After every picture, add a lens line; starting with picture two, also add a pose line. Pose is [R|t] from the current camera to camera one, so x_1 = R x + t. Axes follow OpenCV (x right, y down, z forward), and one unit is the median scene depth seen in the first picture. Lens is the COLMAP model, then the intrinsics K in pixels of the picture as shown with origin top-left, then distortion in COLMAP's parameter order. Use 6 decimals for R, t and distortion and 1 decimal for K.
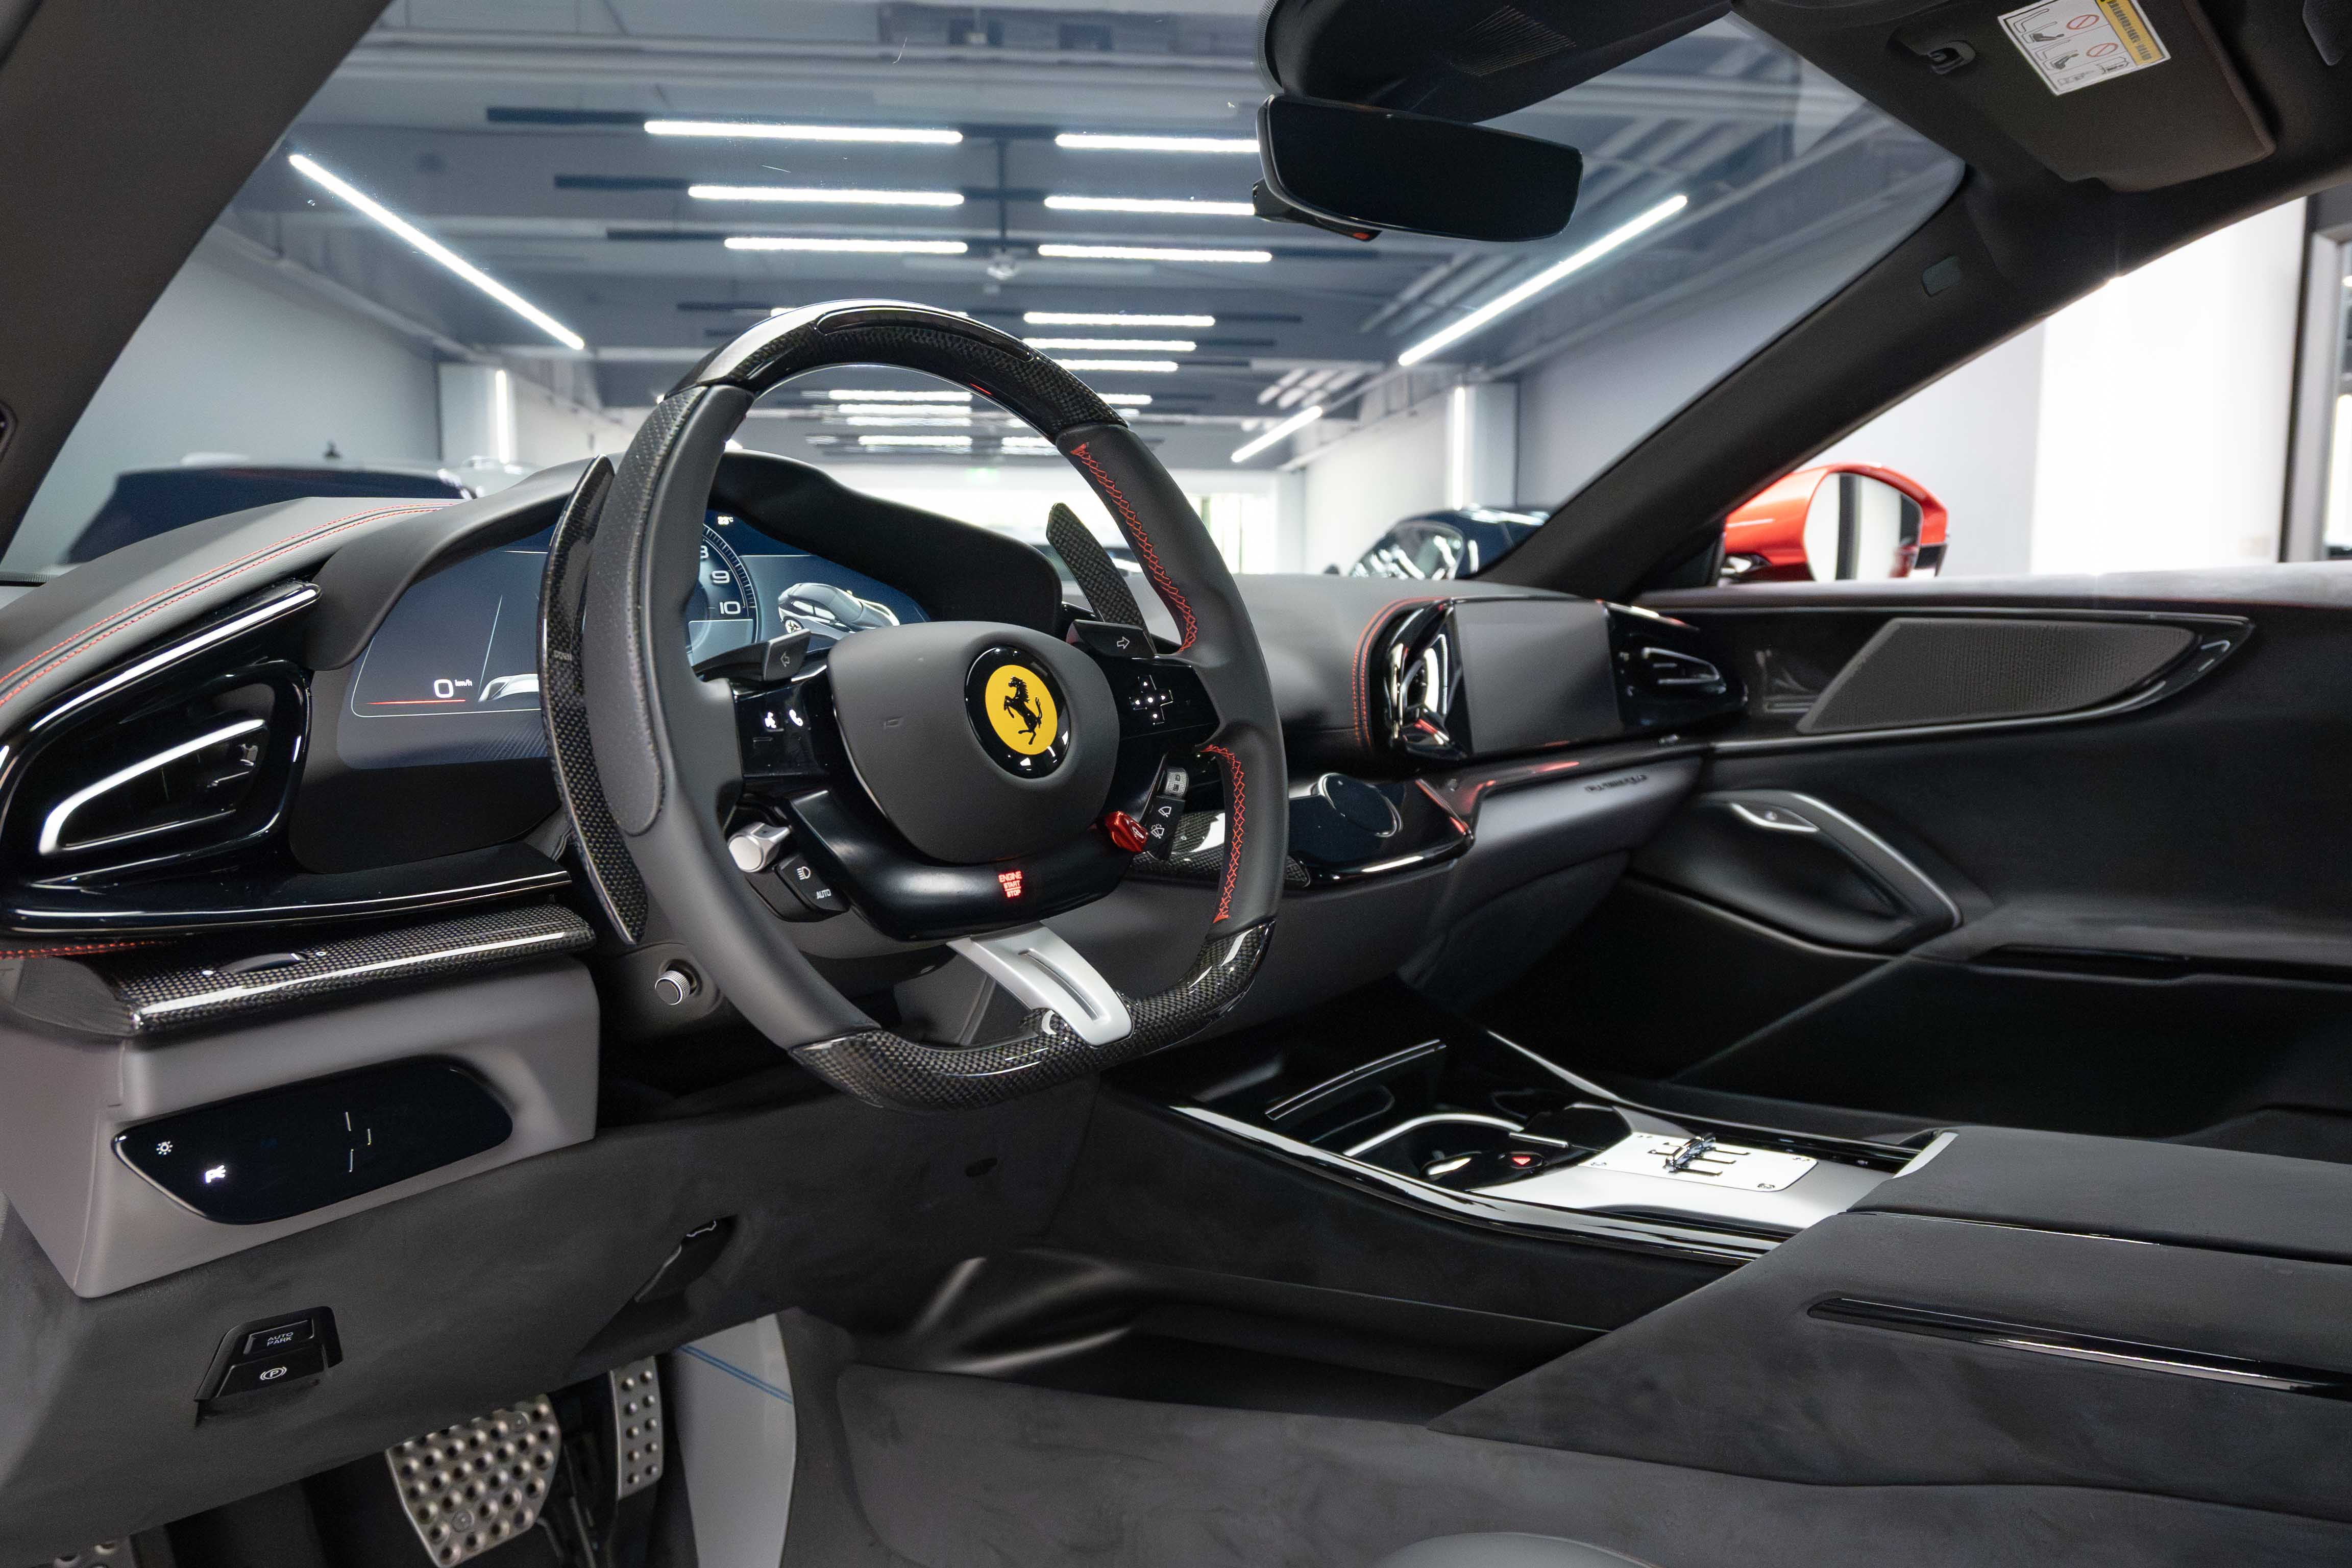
lens RADIAL K [[1608.8, 0, 1188.2], [0, 1608.8, 744.4], [0, 0, 1]] dist [-0.027562, 0.001550]
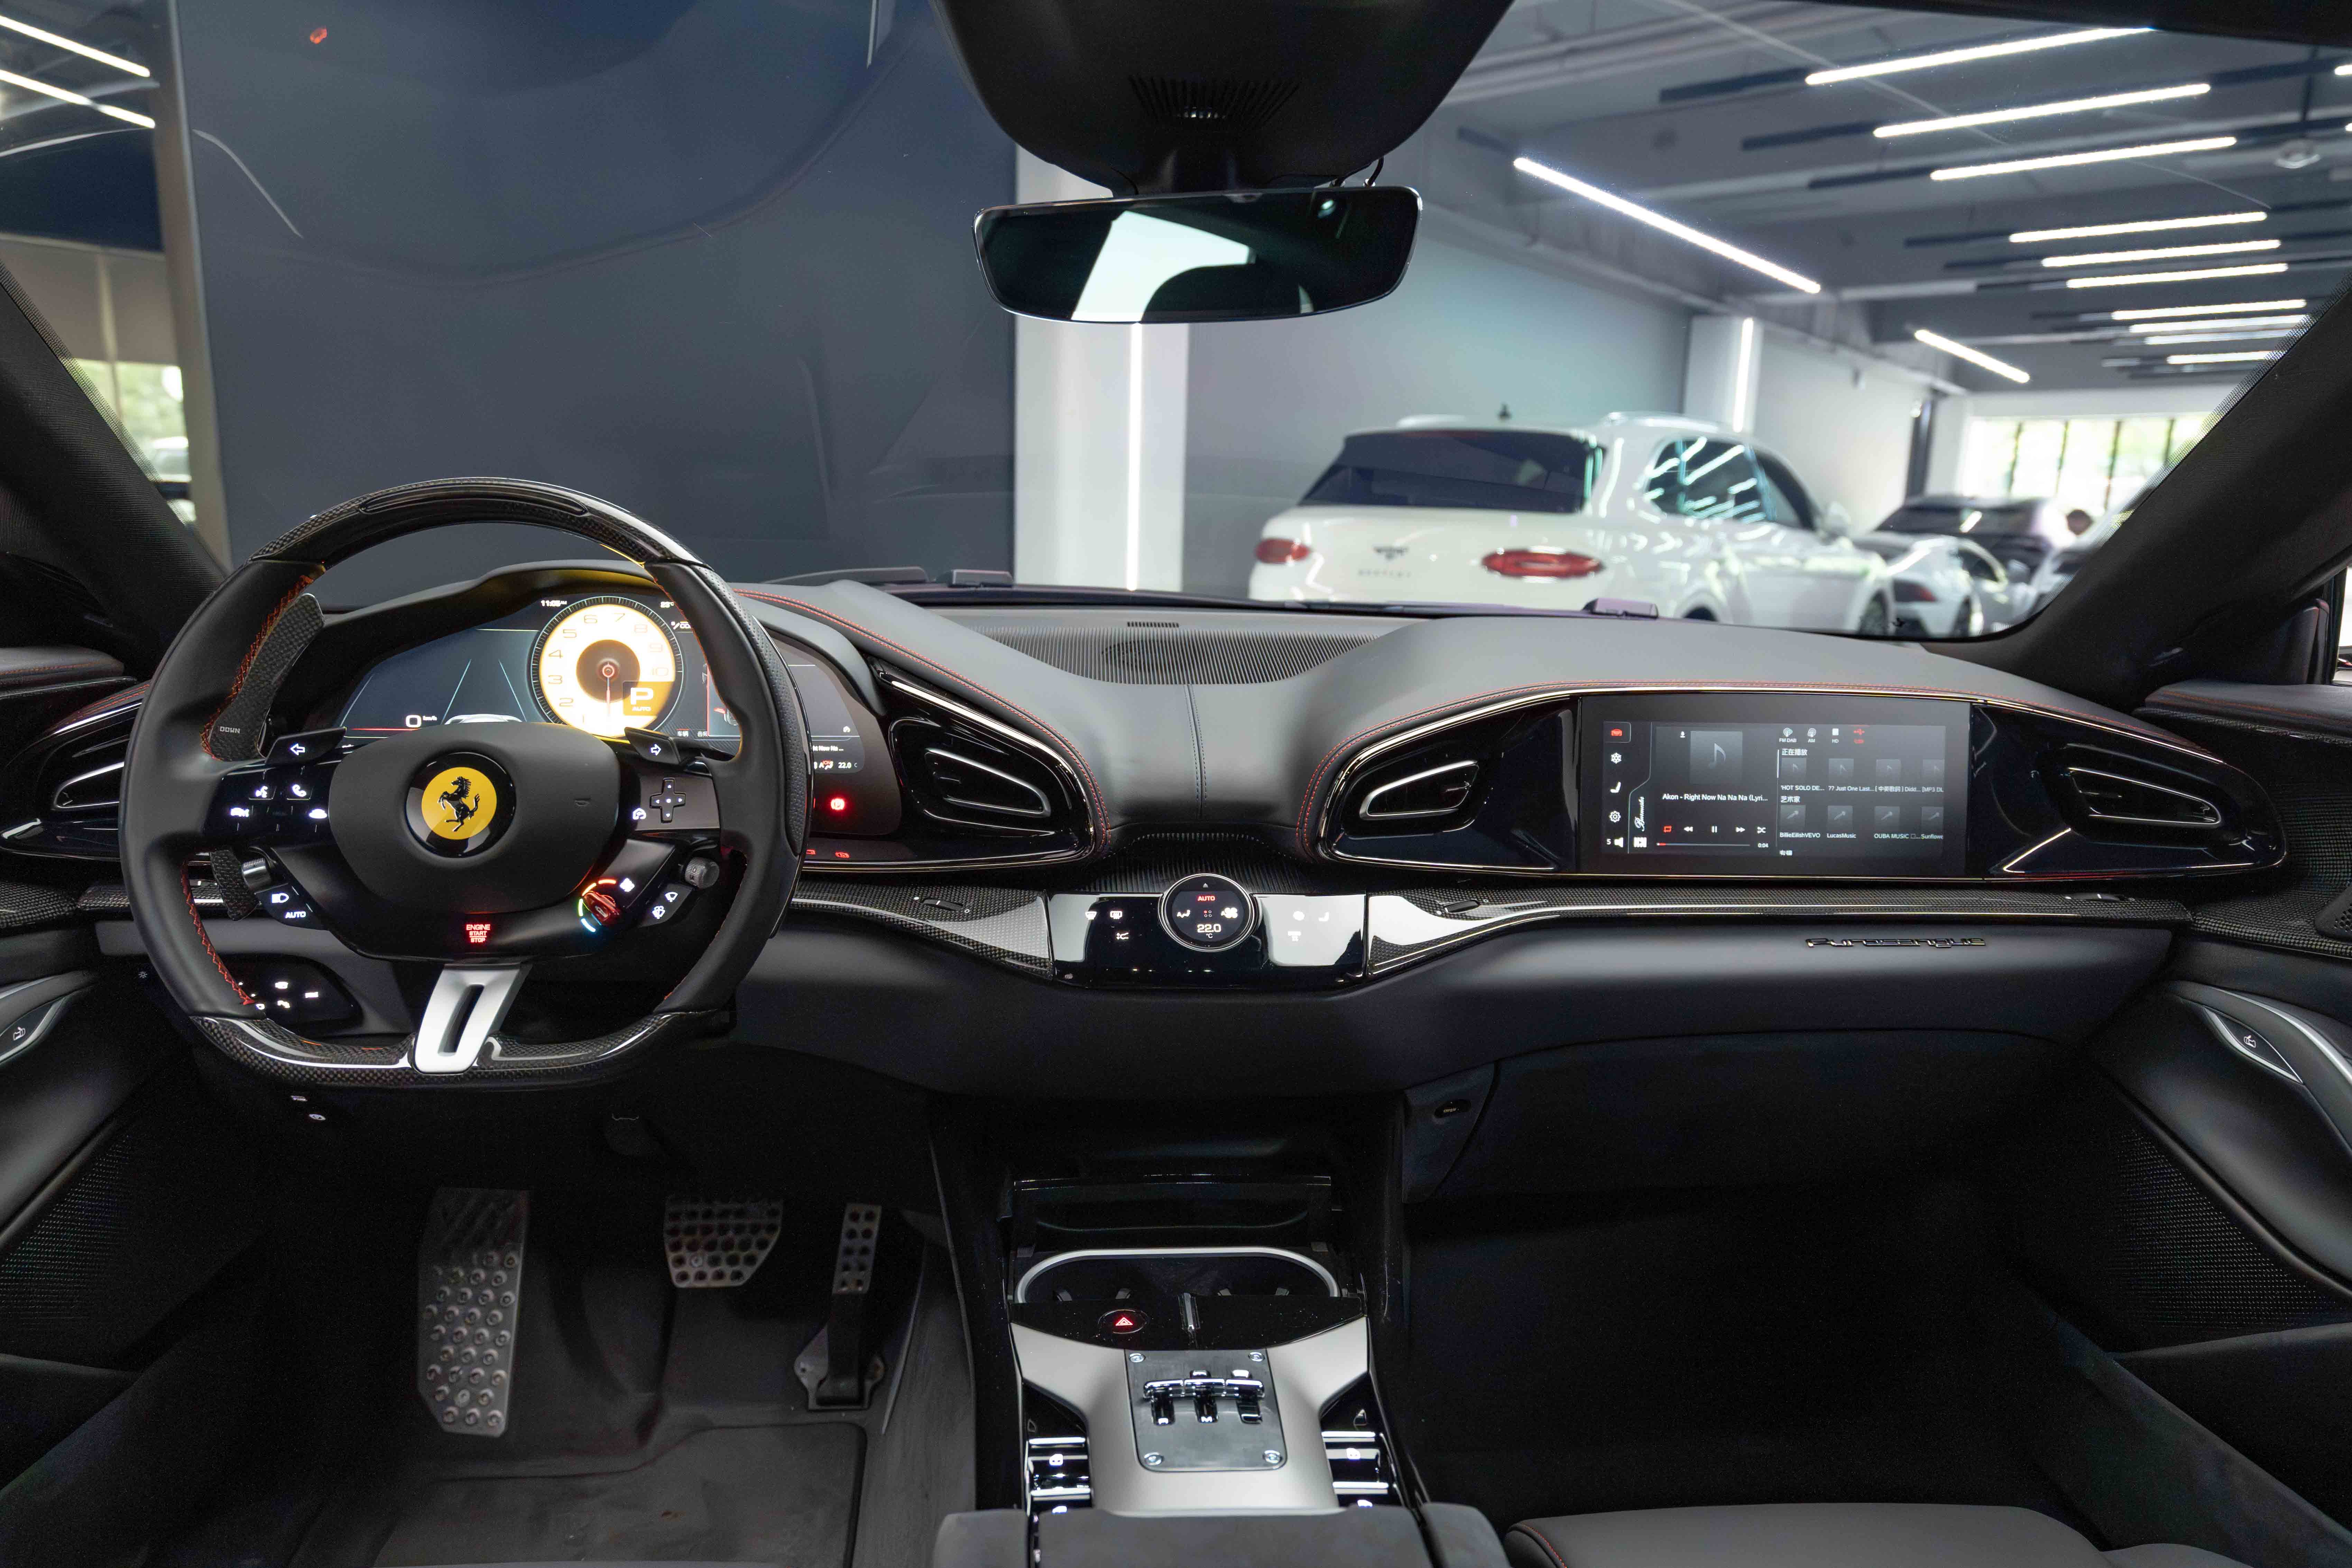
lens RADIAL K [[1423.2, 0, 1176.0], [0, 1423.2, 784.0], [0, 0, 1]] dist [0.000094, -0.001538]
pose [[0.684056, 0.155680, -0.712622, 0.914713], [-0.088225, 0.987445, 0.131030, -0.197203], [0.724074, -0.026761, 0.689203, 0.531120]]
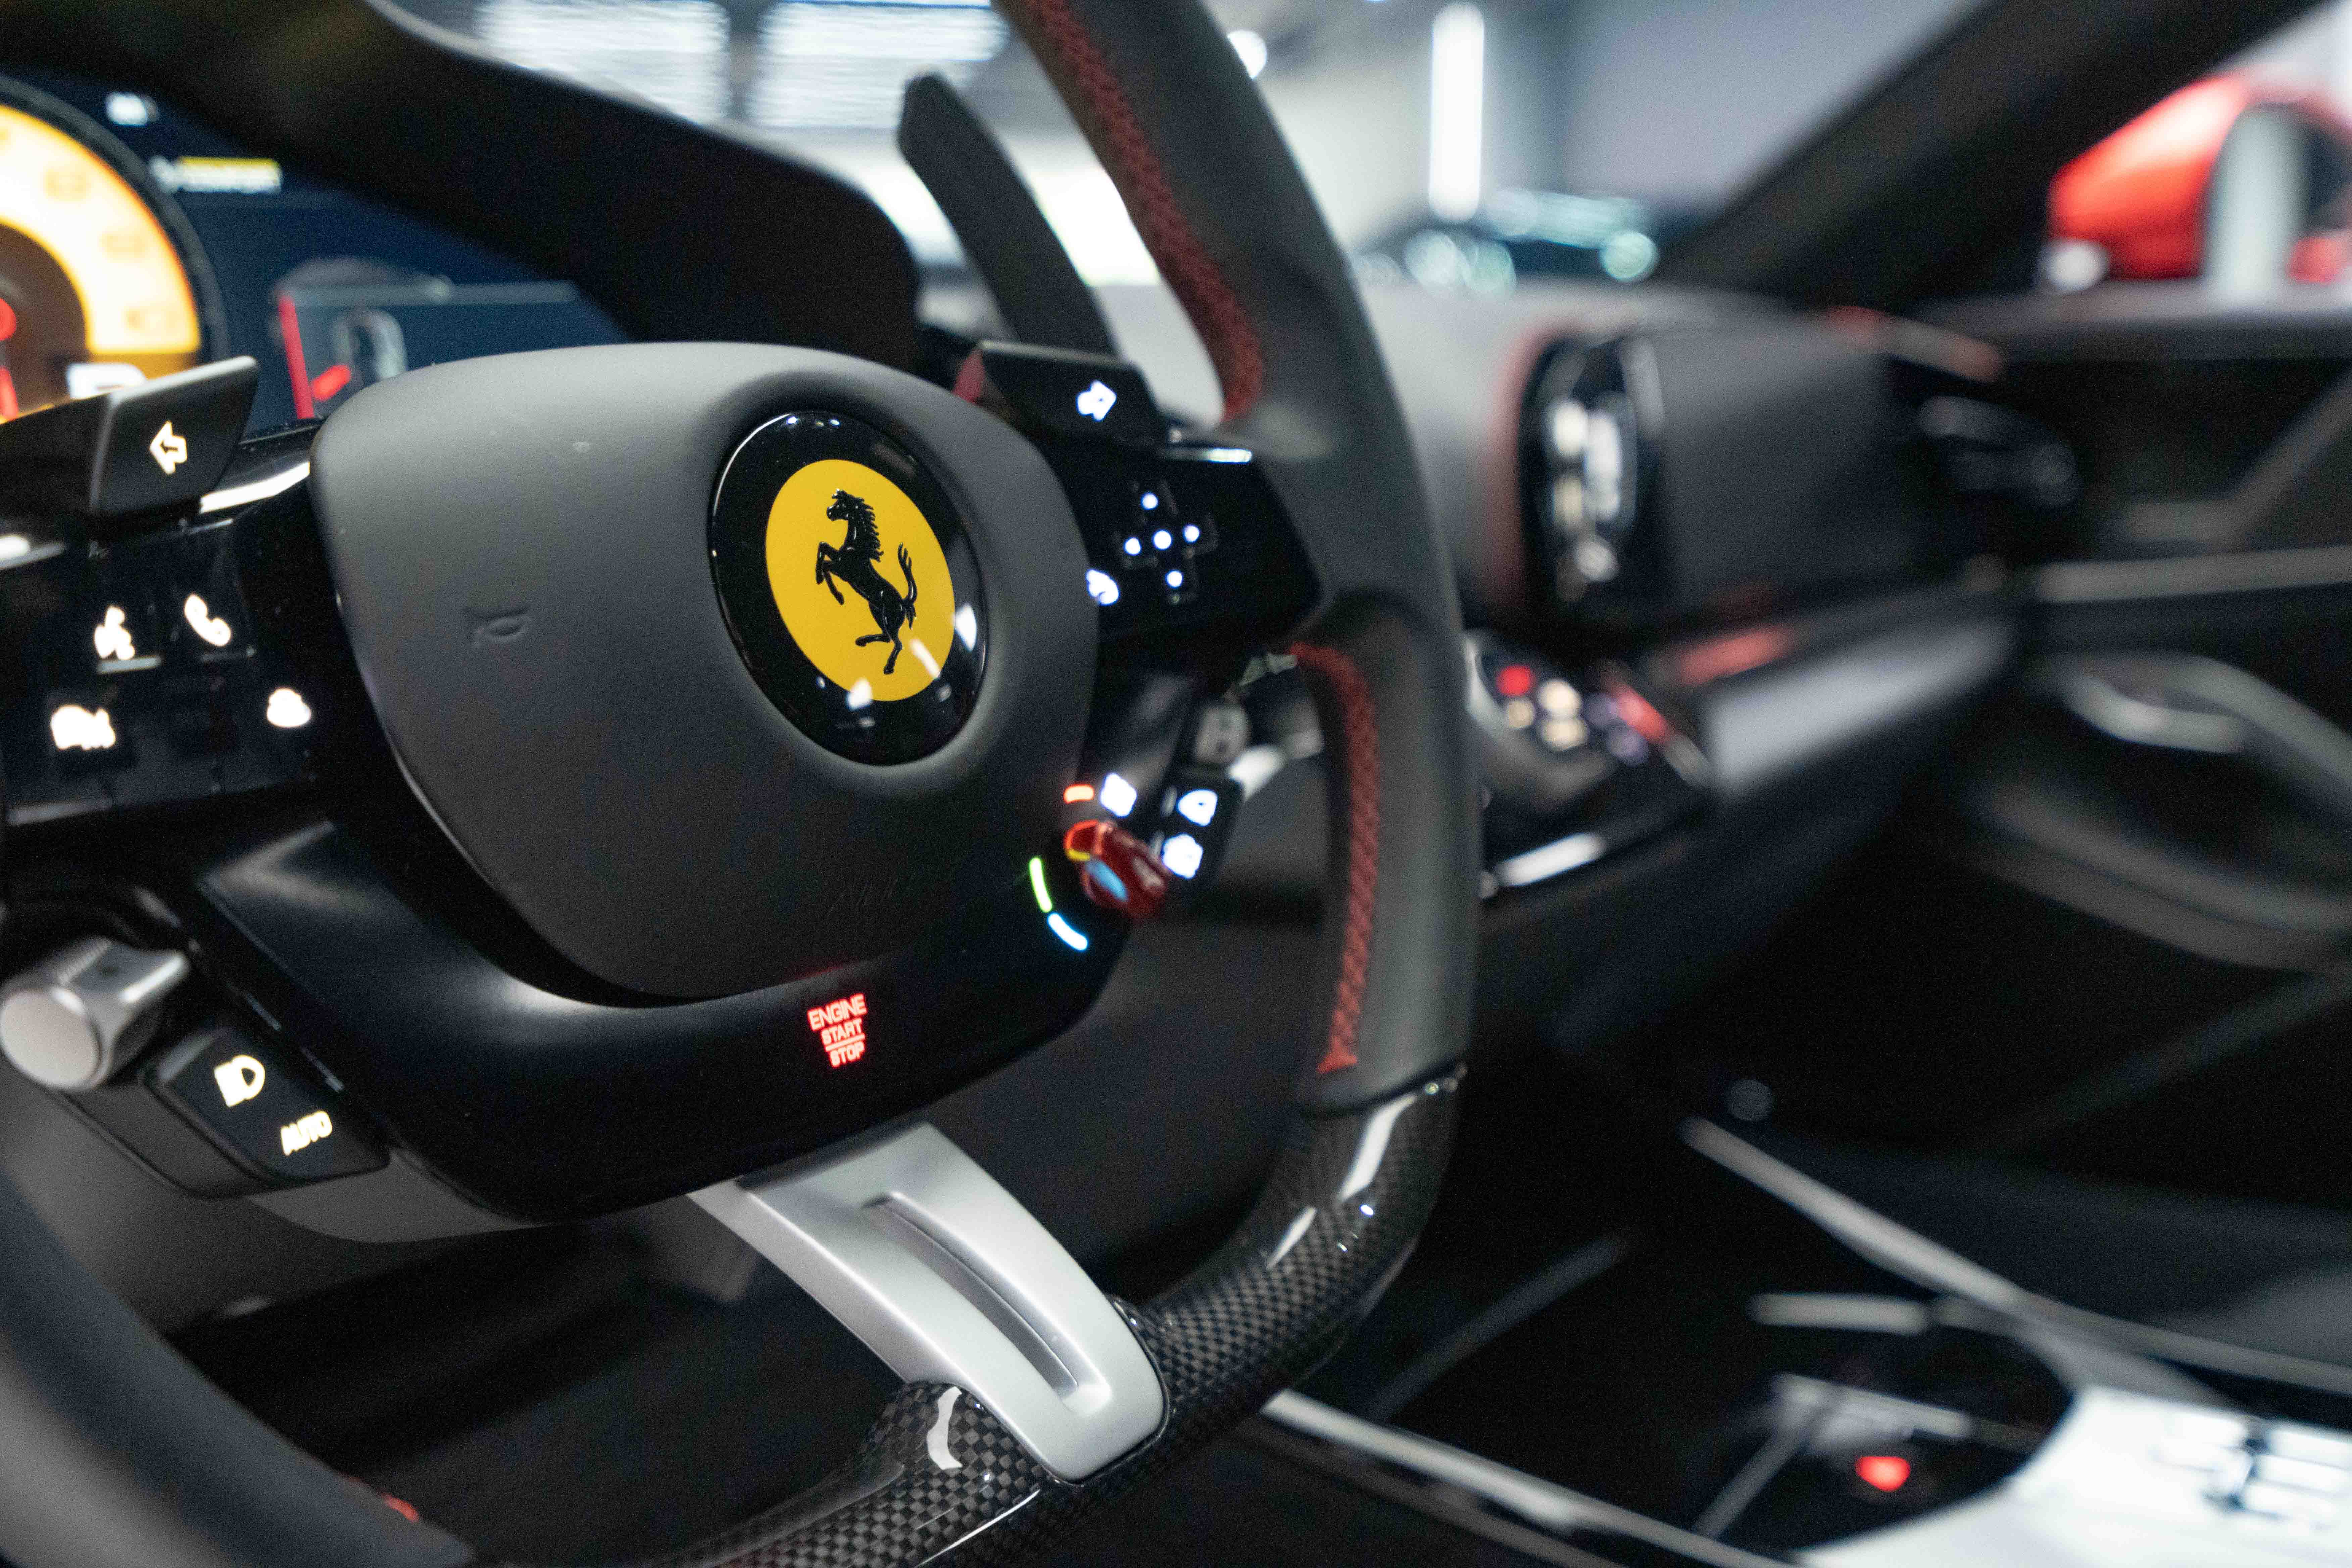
lens RADIAL K [[2353.8, 0, 1176.0], [0, 2353.8, 784.0], [0, 0, 1]] dist [-0.005681, -0.011247]
pose [[0.998470, -0.007264, 0.054811, -0.051369], [0.001918, 0.995285, 0.096970, -0.022830], [-0.055256, -0.096717, 0.993777, 0.376520]]
